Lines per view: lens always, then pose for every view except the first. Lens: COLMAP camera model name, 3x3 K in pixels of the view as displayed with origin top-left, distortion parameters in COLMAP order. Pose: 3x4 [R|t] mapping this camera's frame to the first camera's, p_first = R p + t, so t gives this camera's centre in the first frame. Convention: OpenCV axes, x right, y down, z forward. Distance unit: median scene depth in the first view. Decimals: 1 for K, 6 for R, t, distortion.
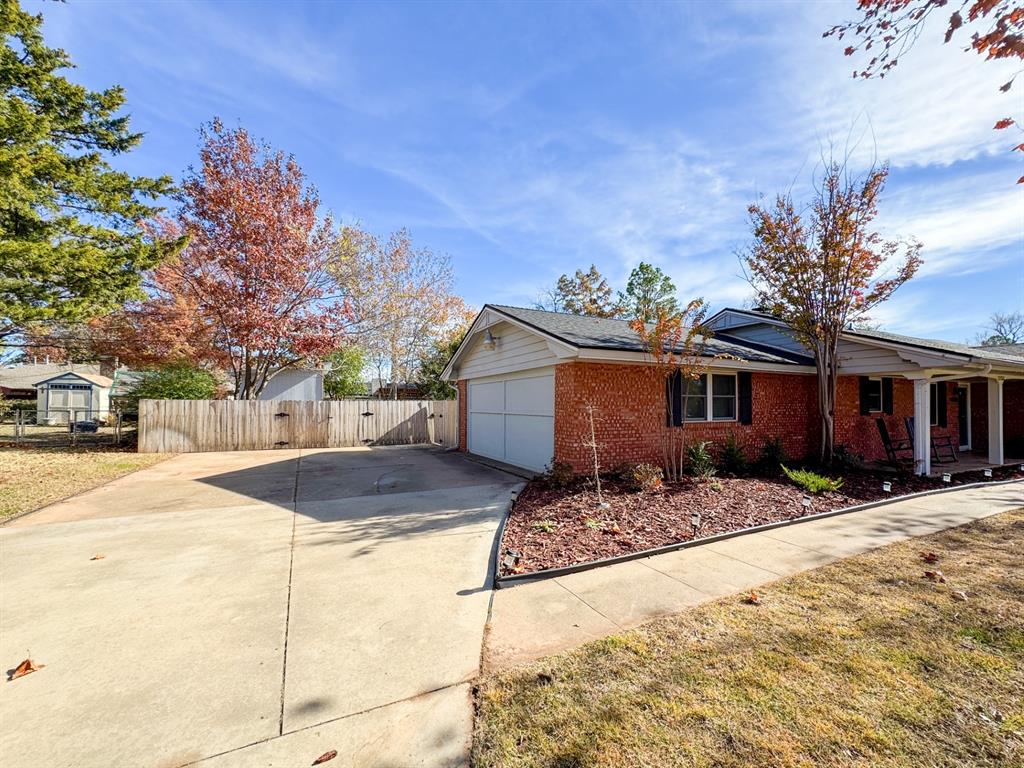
lens RADIAL K [[423.1, 0, 504.5], [0, 423.1, 388.0], [0, 0, 1]] dist [-0.039036, 0.017515]
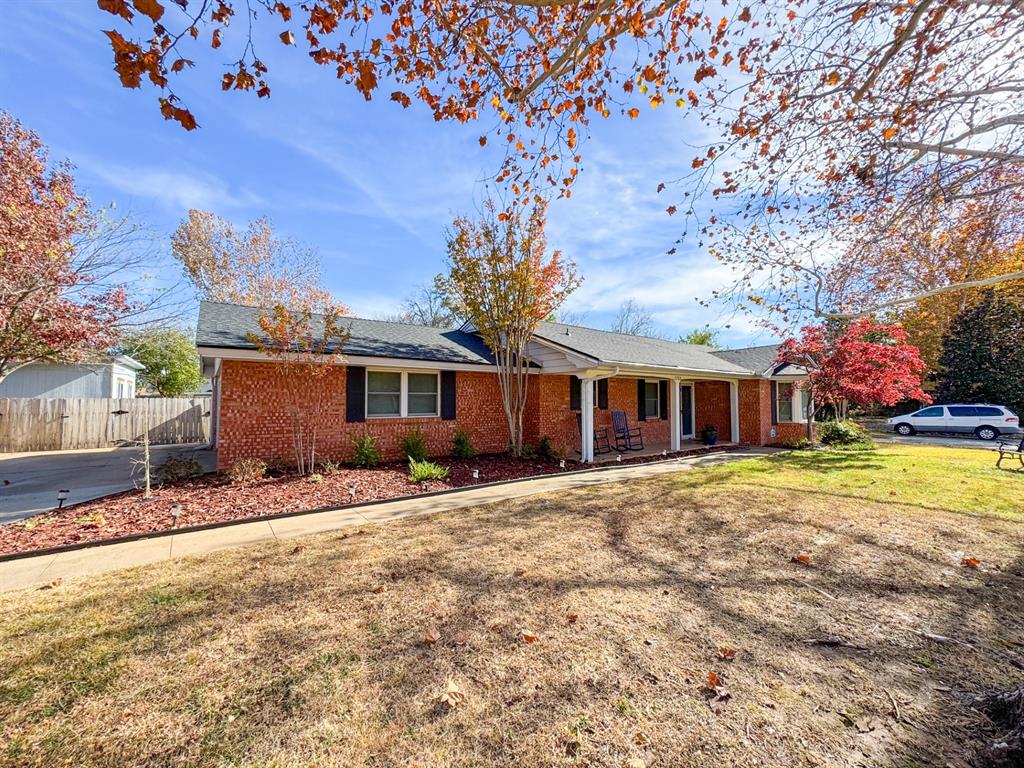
lens RADIAL K [[423.1, 0, 504.5], [0, 423.1, 388.0], [0, 0, 1]] dist [-0.039036, 0.017515]
pose [[0.980296, 0.001475, 0.197530, 0.400357], [-0.003434, 0.999948, 0.009577, -0.004293], [-0.197506, -0.010066, 0.980250, -0.076140]]
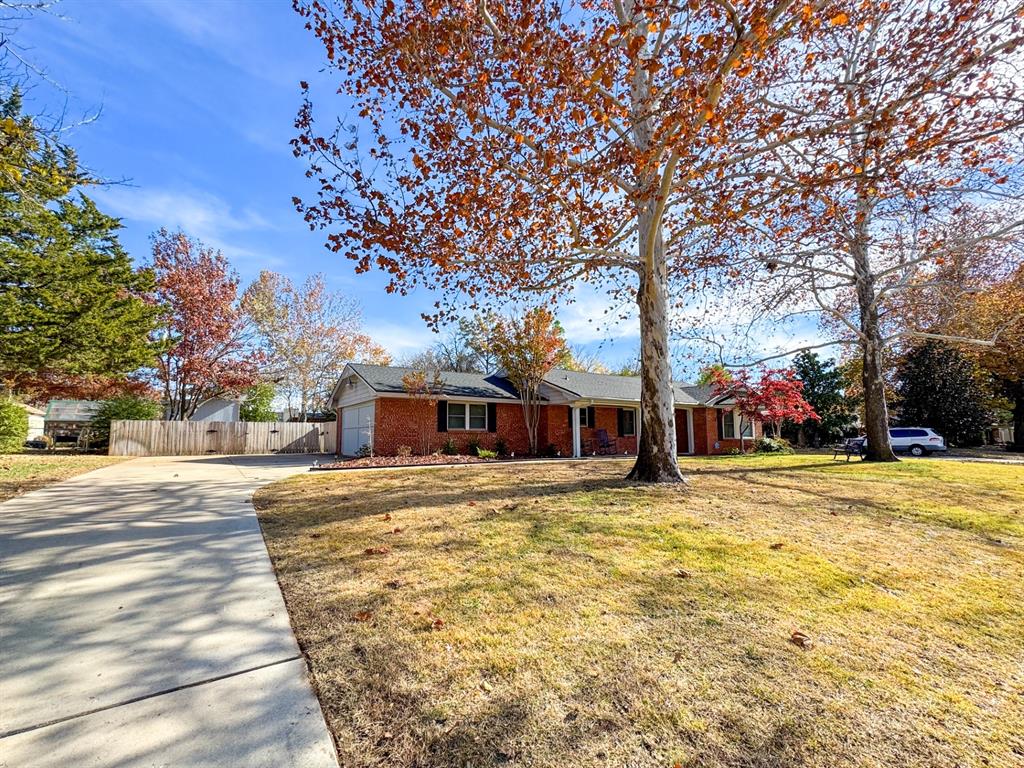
lens RADIAL K [[442.9, 0, 489.8], [0, 442.9, 398.0], [0, 0, 1]] dist [-0.000729, 0.000085]
pose [[0.992399, 0.004477, 0.122980, 0.263150], [0.001427, 0.998852, -0.047881, 0.025427], [-0.123054, 0.047693, 0.991253, -0.715488]]
